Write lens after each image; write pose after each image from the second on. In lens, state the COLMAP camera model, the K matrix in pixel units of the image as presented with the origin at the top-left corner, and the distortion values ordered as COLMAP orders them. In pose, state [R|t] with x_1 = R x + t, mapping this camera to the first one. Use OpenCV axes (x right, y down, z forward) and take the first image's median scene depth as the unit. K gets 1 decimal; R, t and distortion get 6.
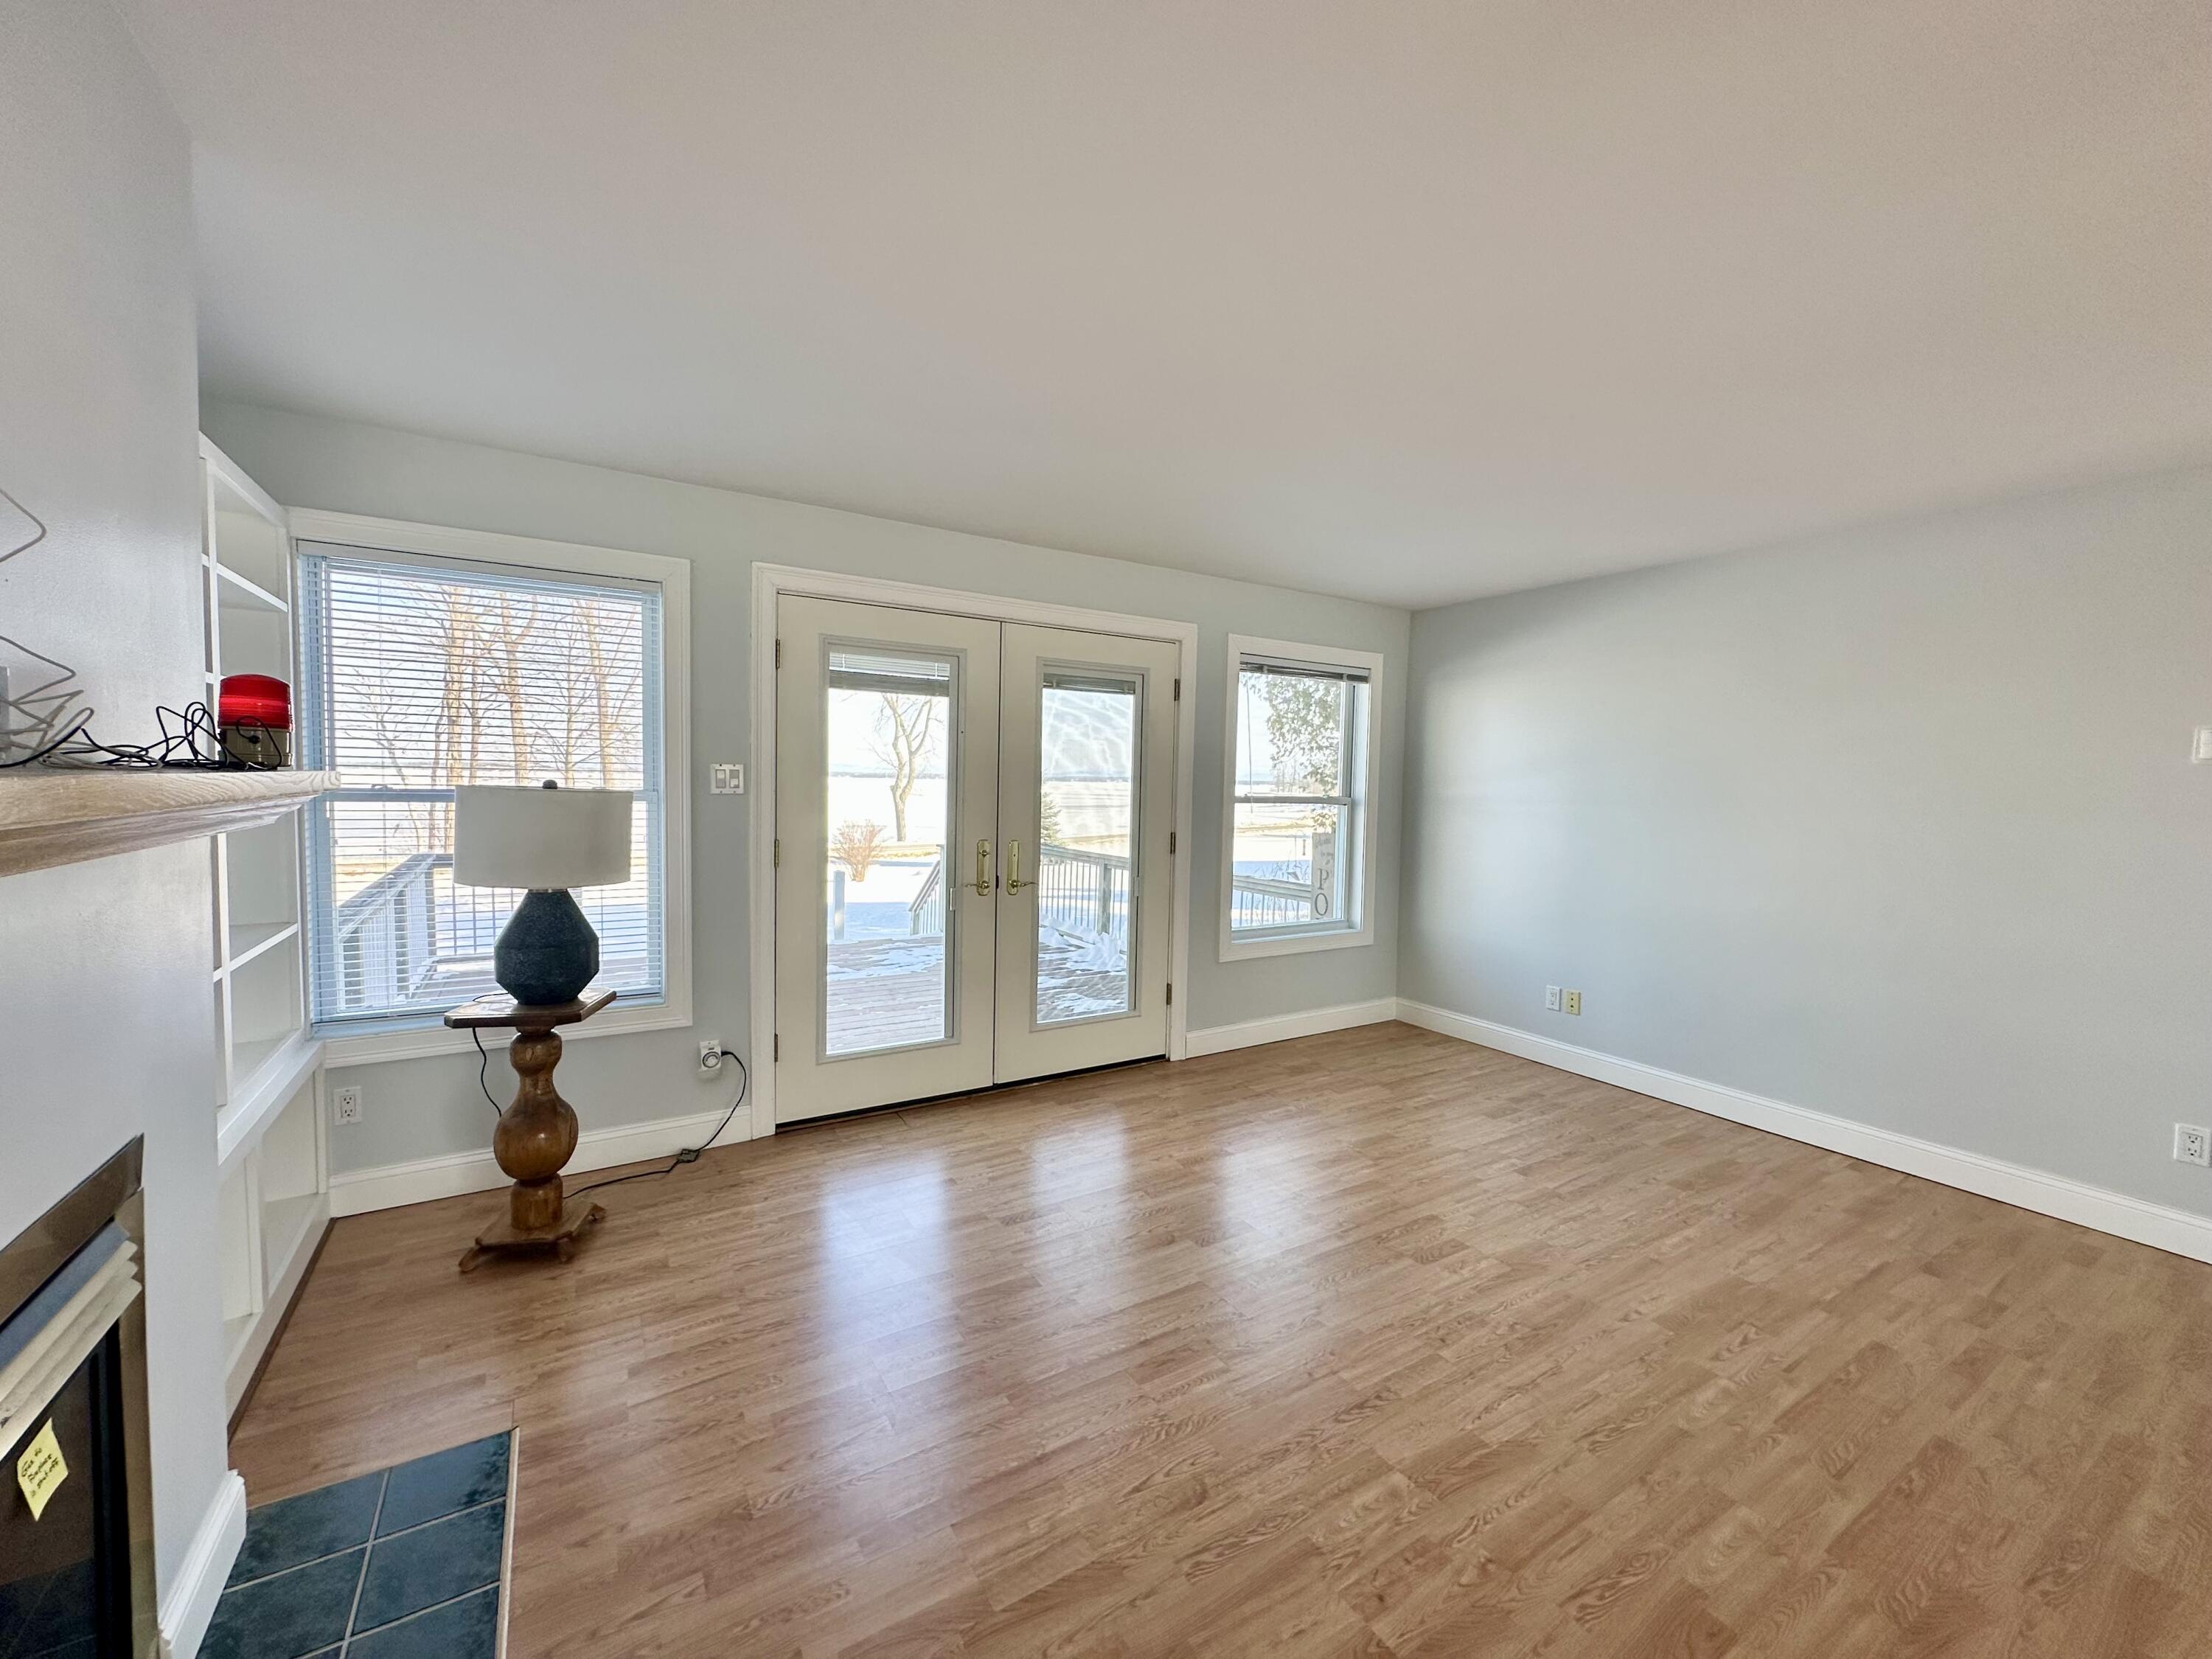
lens RADIAL K [[888.8, 0, 1109.3], [0, 888.8, 826.0], [0, 0, 1]] dist [-0.000069, -0.000793]
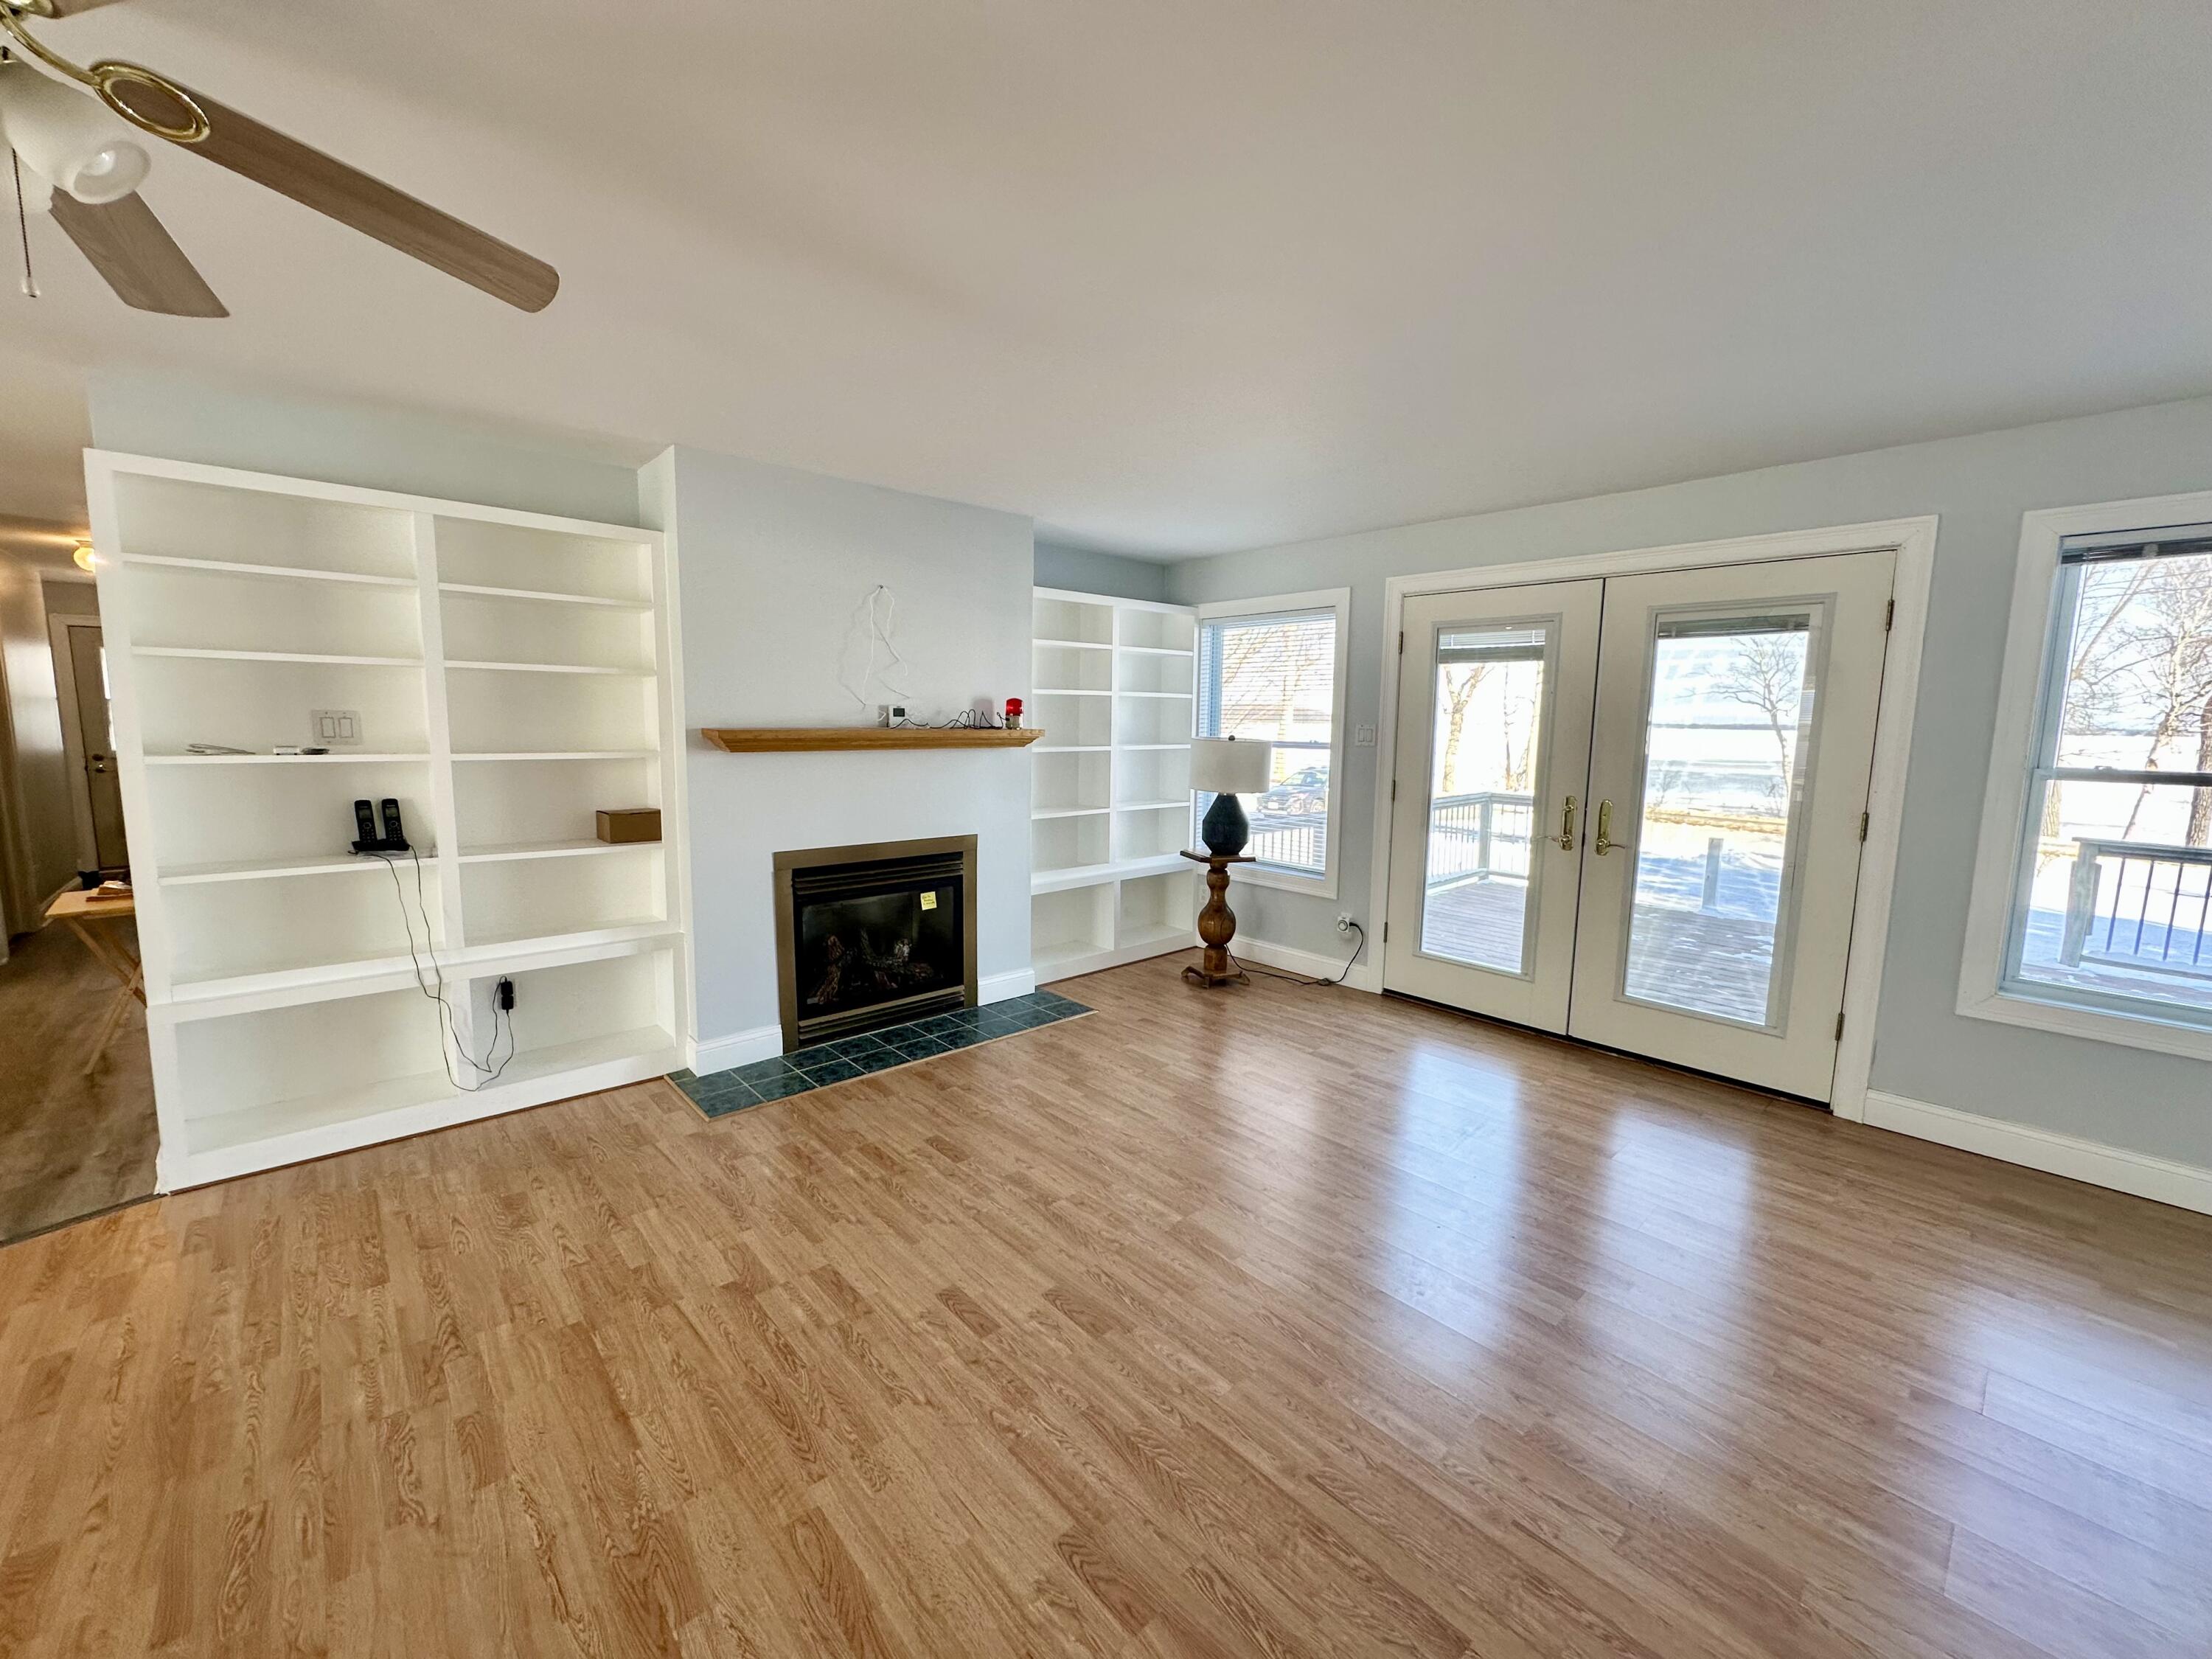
lens RADIAL K [[888.8, 0, 1092.3], [0, 888.8, 832.7], [0, 0, 1]] dist [-0.000069, -0.000793]
pose [[0.166364, 0.111087, -0.979787, 0.890953], [-0.061249, 0.992879, 0.102171, -0.016065], [0.984160, 0.043014, 0.171983, 0.316075]]
